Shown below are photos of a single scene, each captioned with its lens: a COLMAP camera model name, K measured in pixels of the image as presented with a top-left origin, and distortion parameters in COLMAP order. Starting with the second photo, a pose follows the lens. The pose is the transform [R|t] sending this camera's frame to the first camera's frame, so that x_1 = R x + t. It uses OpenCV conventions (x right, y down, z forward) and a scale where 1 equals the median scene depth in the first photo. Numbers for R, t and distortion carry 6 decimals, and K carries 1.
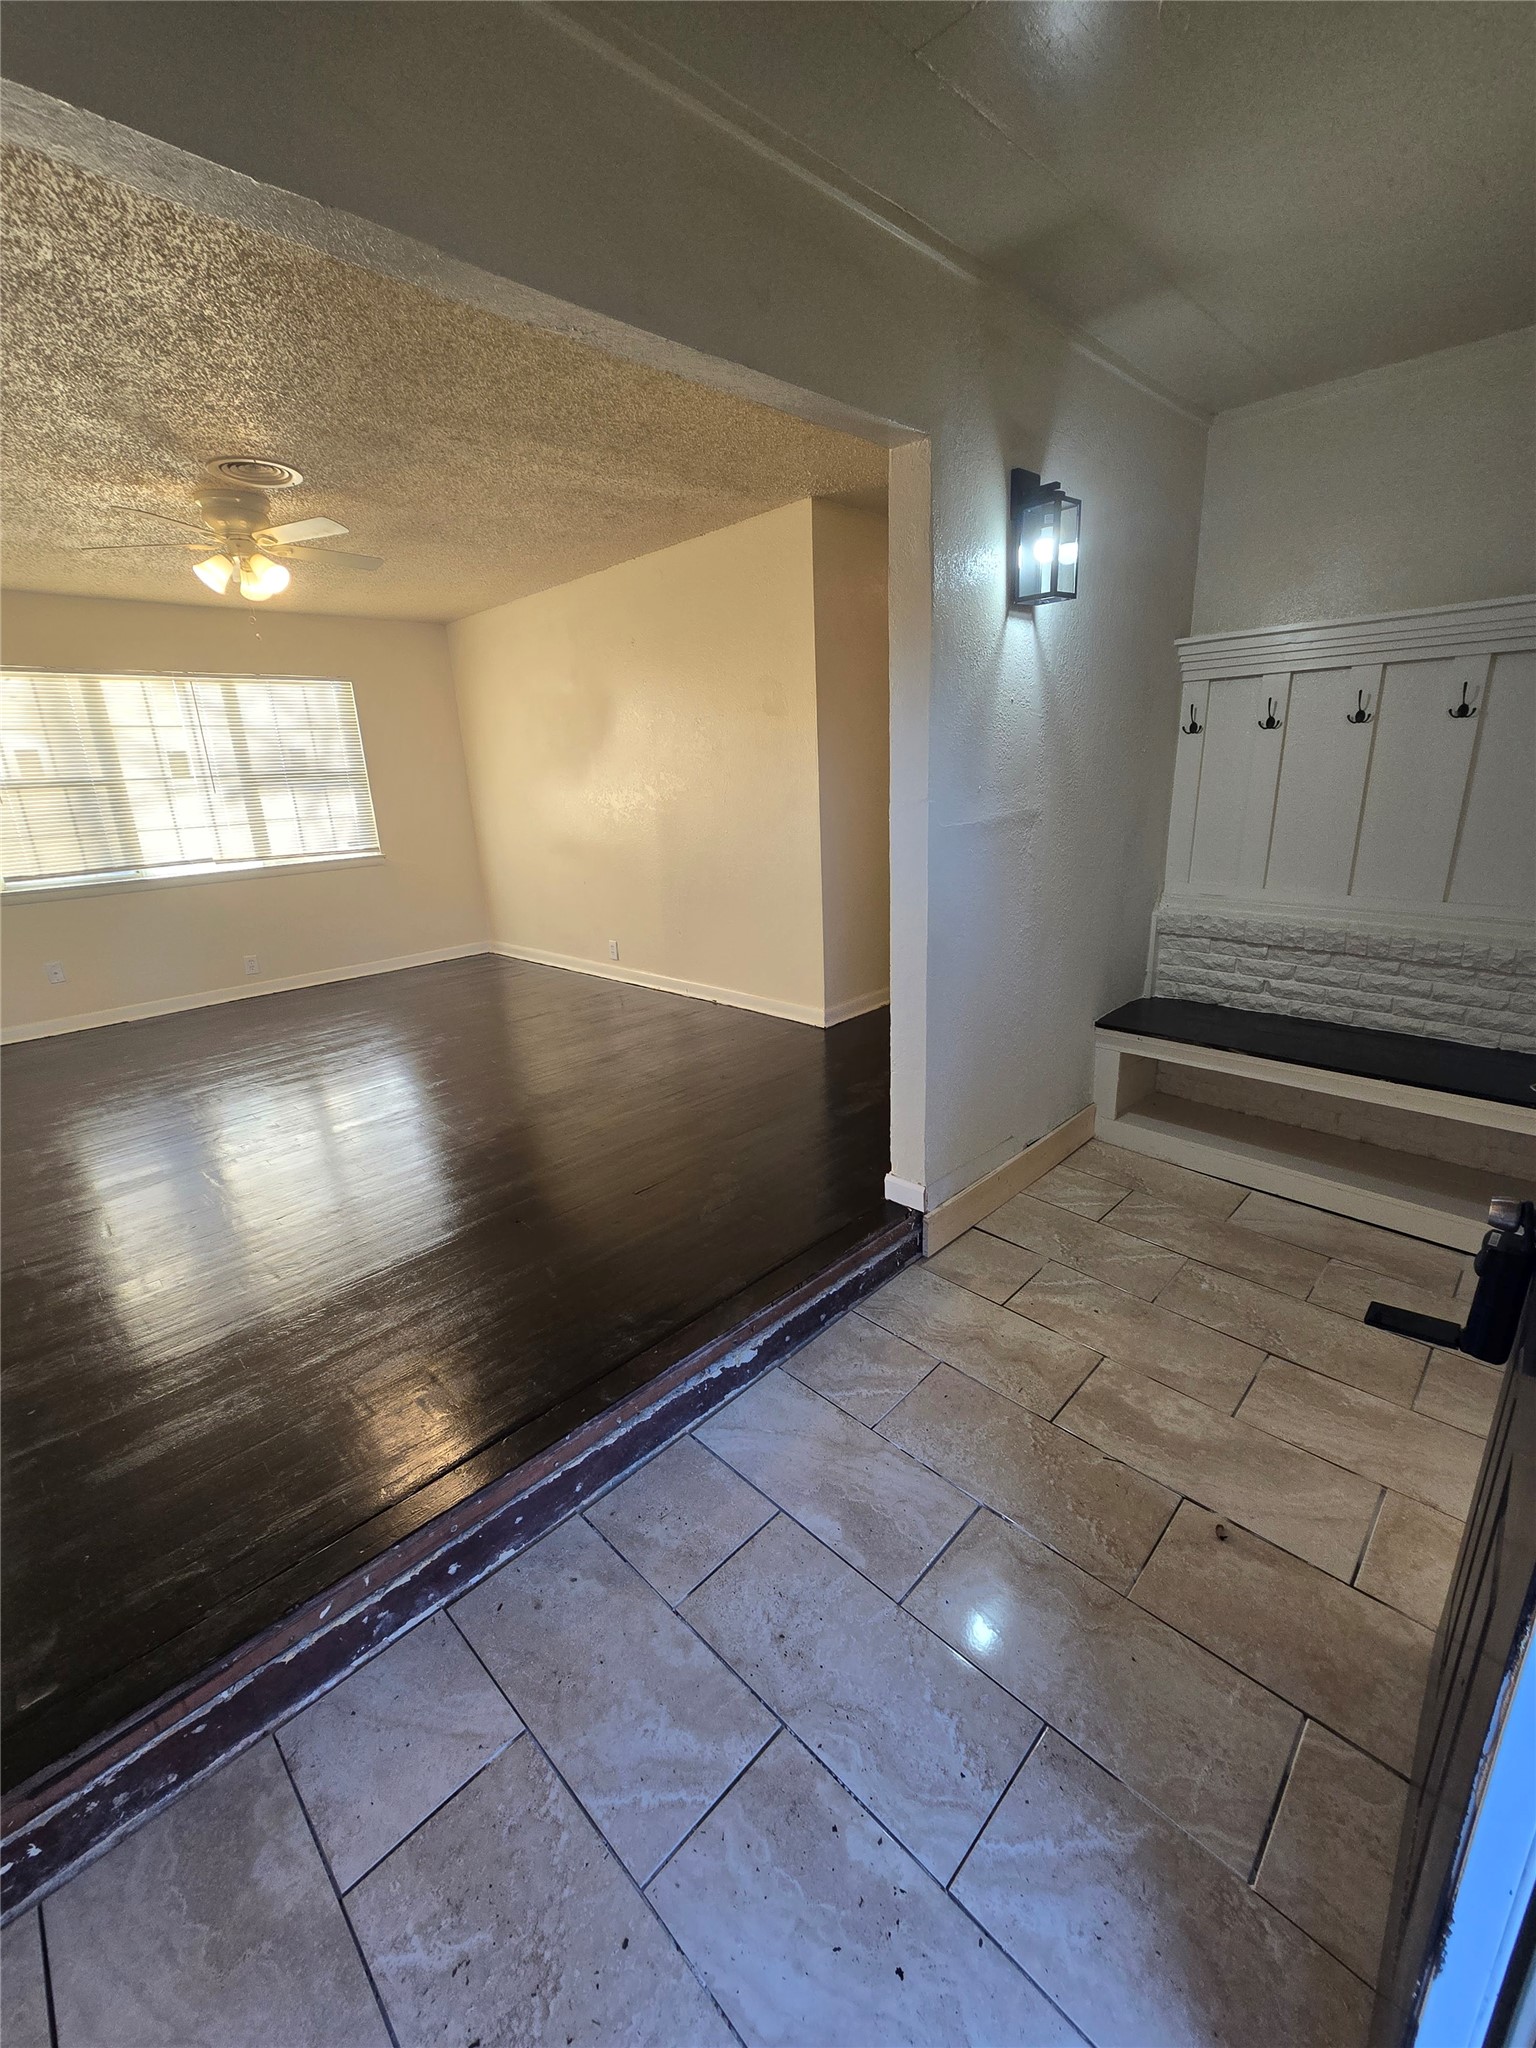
lens RADIAL K [[835.4, 0, 763.3], [0, 835.4, 1018.1], [0, 0, 1]] dist [-0.011090, 0.004721]
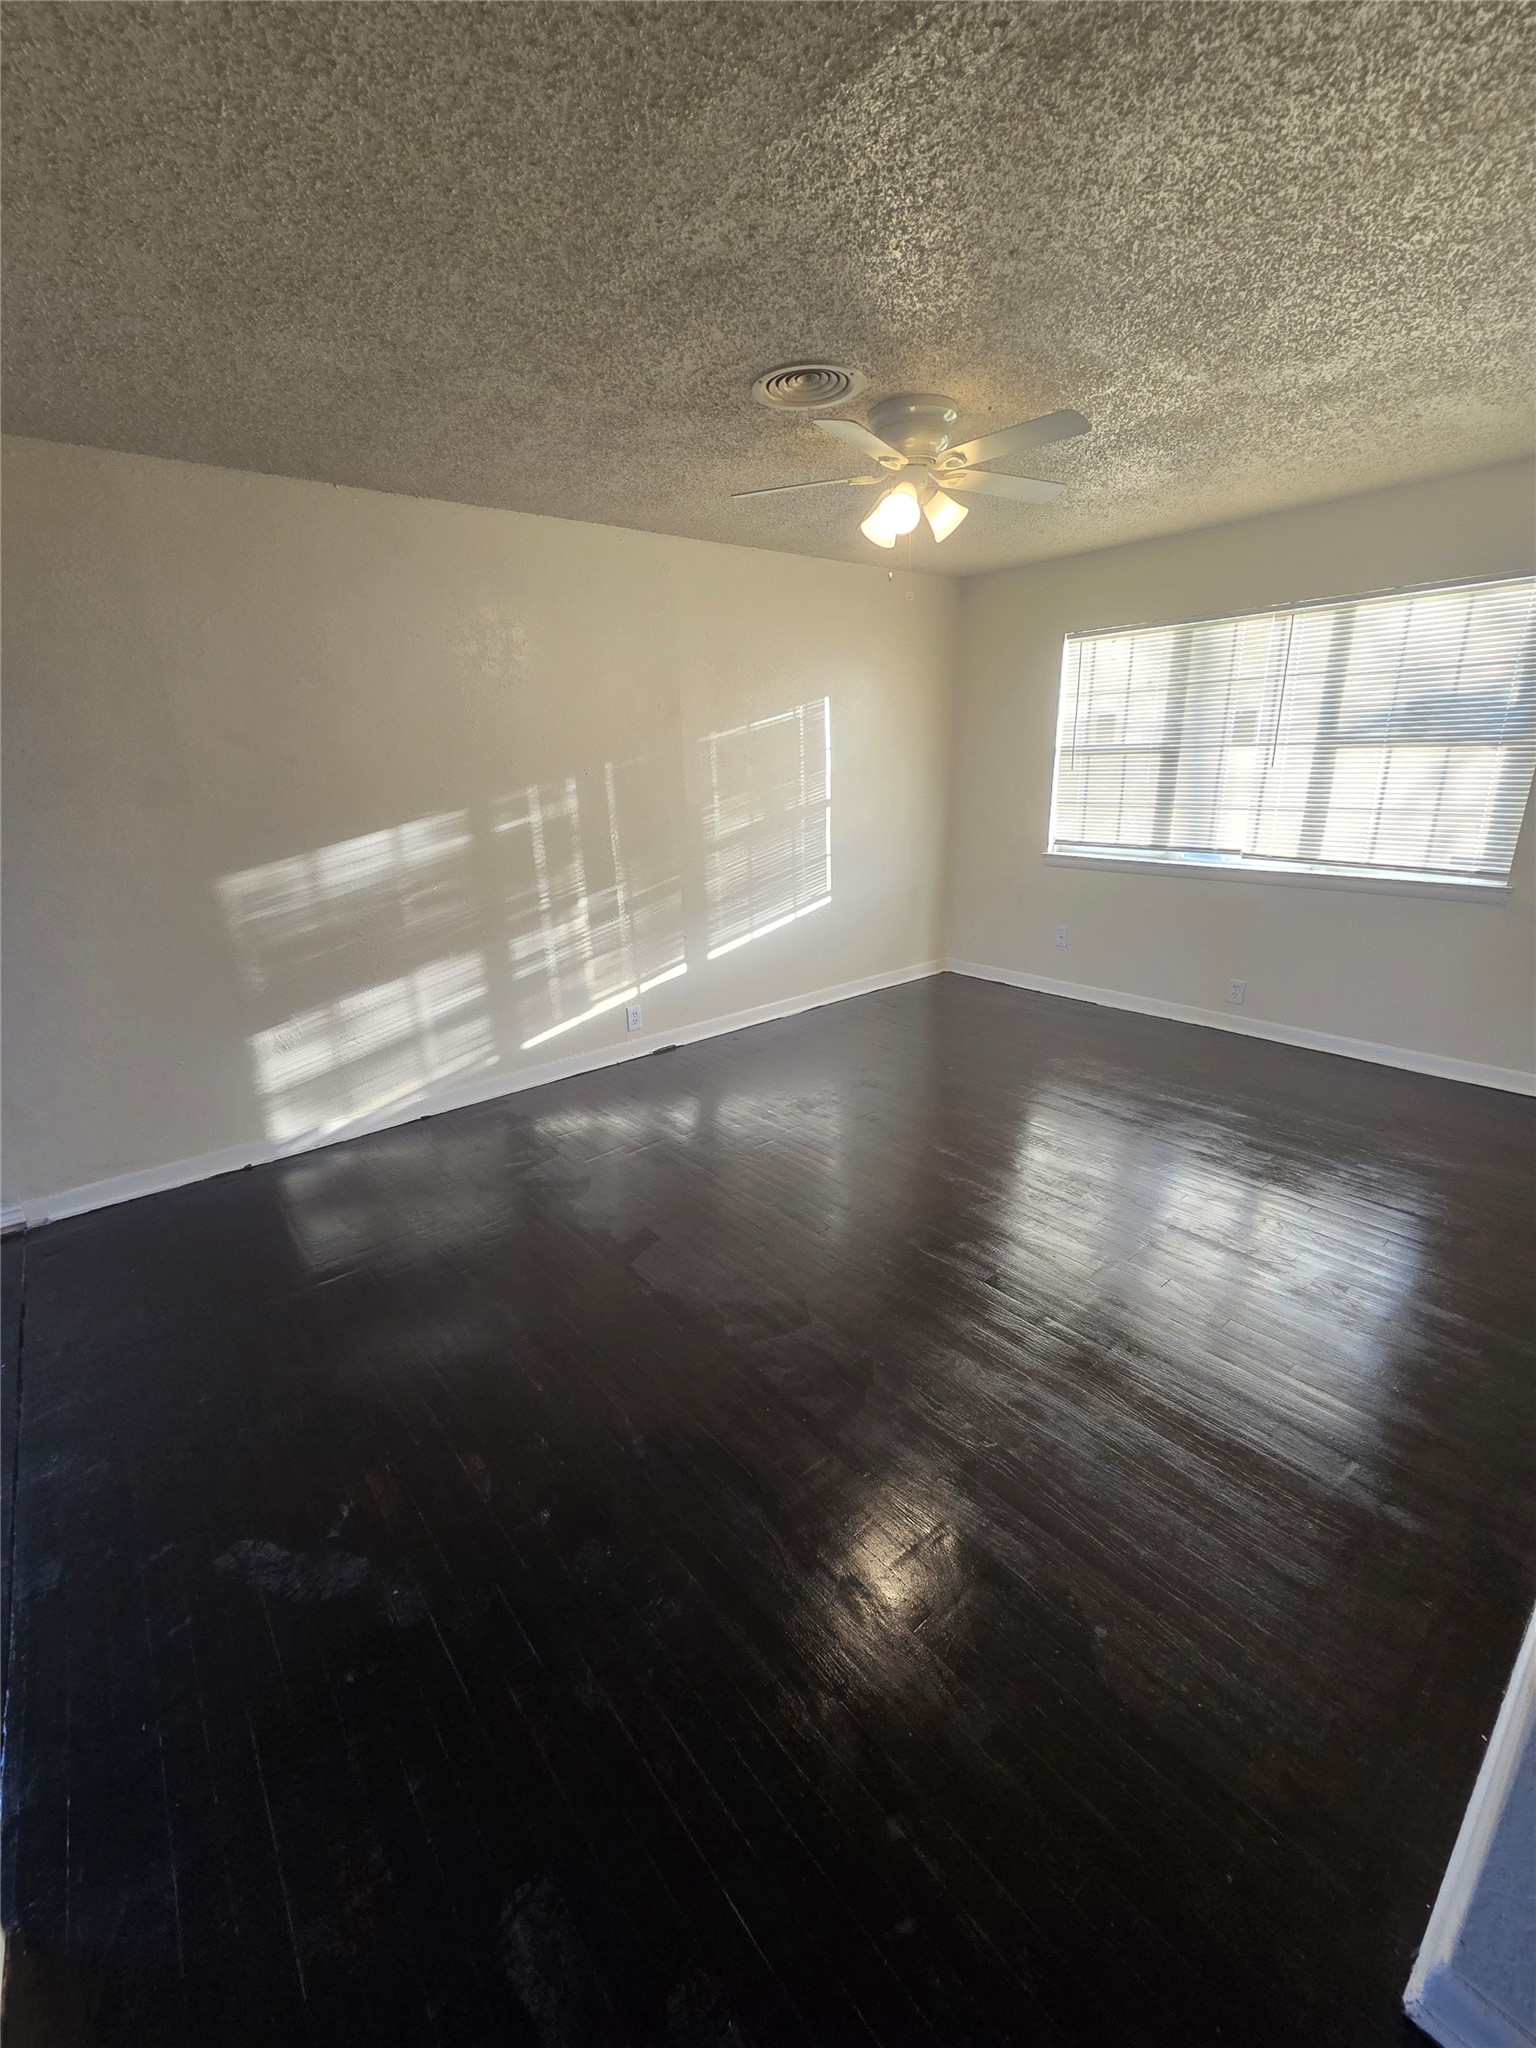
lens RADIAL K [[835.4, 0, 763.3], [0, 835.4, 1018.1], [0, 0, 1]] dist [-0.011090, 0.004721]
pose [[-0.095241, 0.345245, -0.933668, 0.172372], [-0.251142, 0.899258, 0.358139, -0.225523], [0.963253, 0.268592, 0.001059, 0.630534]]
